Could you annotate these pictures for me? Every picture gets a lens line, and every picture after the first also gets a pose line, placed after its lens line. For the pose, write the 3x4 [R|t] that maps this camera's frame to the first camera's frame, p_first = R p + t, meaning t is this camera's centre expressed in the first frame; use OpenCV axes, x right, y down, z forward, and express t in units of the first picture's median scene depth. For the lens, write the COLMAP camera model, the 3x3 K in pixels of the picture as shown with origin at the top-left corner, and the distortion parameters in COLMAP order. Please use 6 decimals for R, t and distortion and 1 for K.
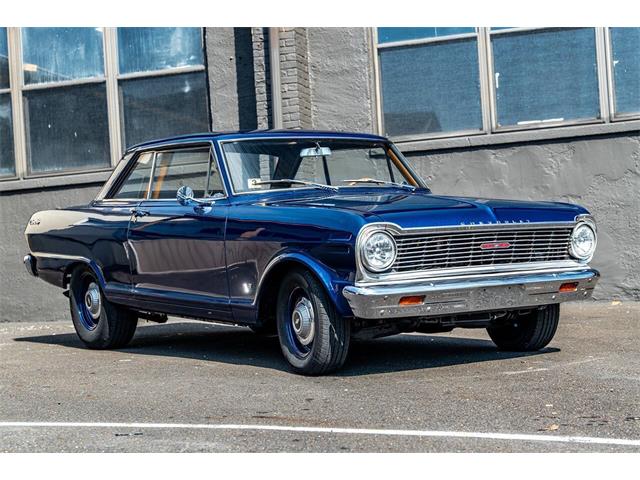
lens RADIAL K [[1285.4, 0, 320.0], [0, 1285.4, 240.0], [0, 0, 1]] dist [-0.018392, 0.230713]
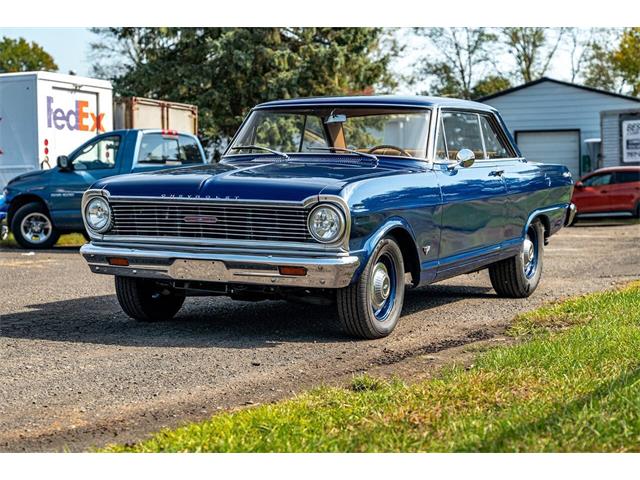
lens RADIAL K [[1256.1, 0, 320.0], [0, 1256.1, 240.0], [0, 0, 1]] dist [-0.003622, 0.066416]
pose [[0.498205, 0.097287, -0.861584, 1.011187], [-0.045915, 0.995251, 0.085831, -0.067087], [0.865843, -0.003202, 0.500306, 0.569621]]
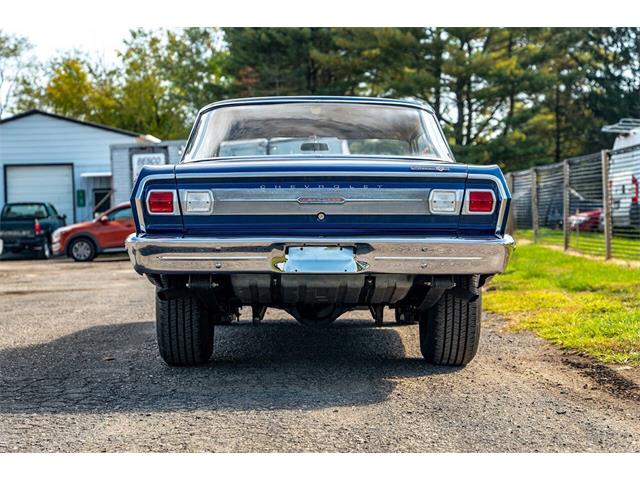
lens RADIAL K [[1261.7, 0, 320.0], [0, 1261.7, 240.0], [0, 0, 1]] dist [-0.009340, -0.007432]
pose [[0.841813, 0.055938, -0.536863, 0.545634], [-0.044712, 0.998424, 0.033919, -0.027282], [0.537914, -0.004549, 0.842987, 0.274856]]
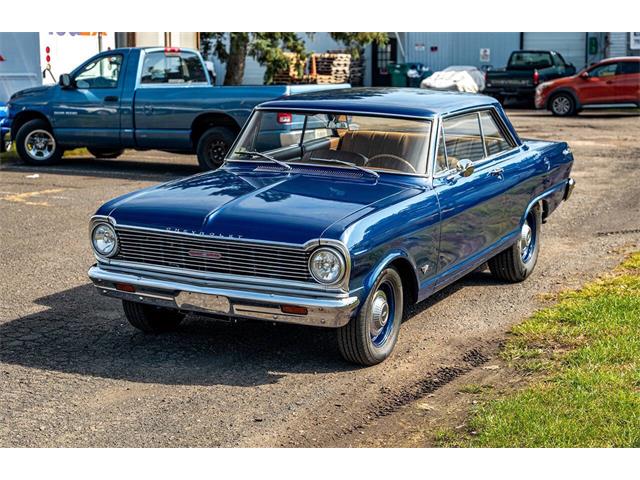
lens RADIAL K [[1261.7, 0, 320.0], [0, 1261.7, 240.0], [0, 0, 1]] dist [-0.009340, -0.007432]
pose [[0.495109, 0.198858, -0.845767, 1.018304], [-0.051007, 0.978428, 0.200190, -0.211092], [0.867332, -0.055976, 0.494572, 0.559674]]
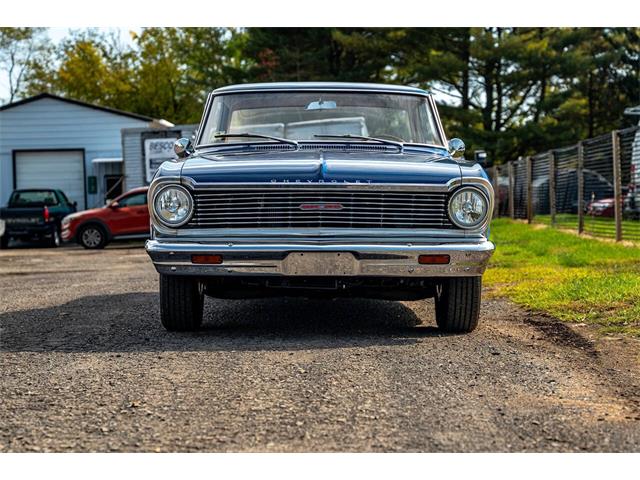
lens RADIAL K [[1329.2, 0, 337.6], [0, 1329.2, 240.6], [0, 0, 1]] dist [-0.020807, 0.162230]
pose [[0.837058, 0.059495, -0.543869, 0.641631], [-0.044955, 0.998188, 0.040005, -0.009787], [0.545264, -0.009037, 0.838216, 0.211247]]
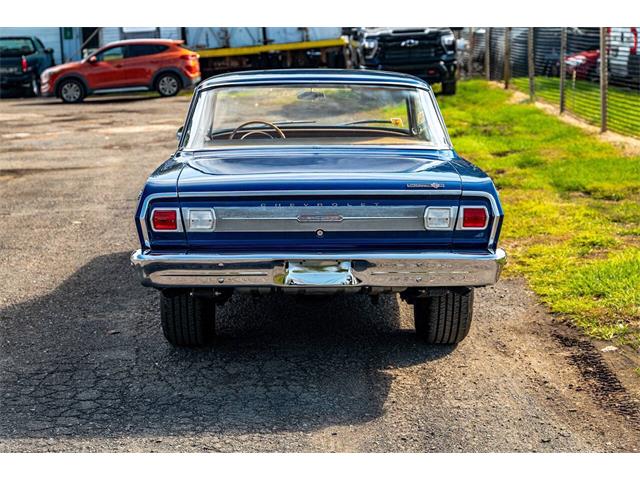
lens RADIAL K [[1279.9, 0, 320.0], [0, 1279.9, 240.0], [0, 0, 1]] dist [-0.005132, 0.136769]
pose [[0.845274, 0.133864, -0.517293, 0.550970], [-0.042582, 0.981907, 0.184515, -0.166958], [0.532633, -0.133939, 0.835681, 0.247229]]
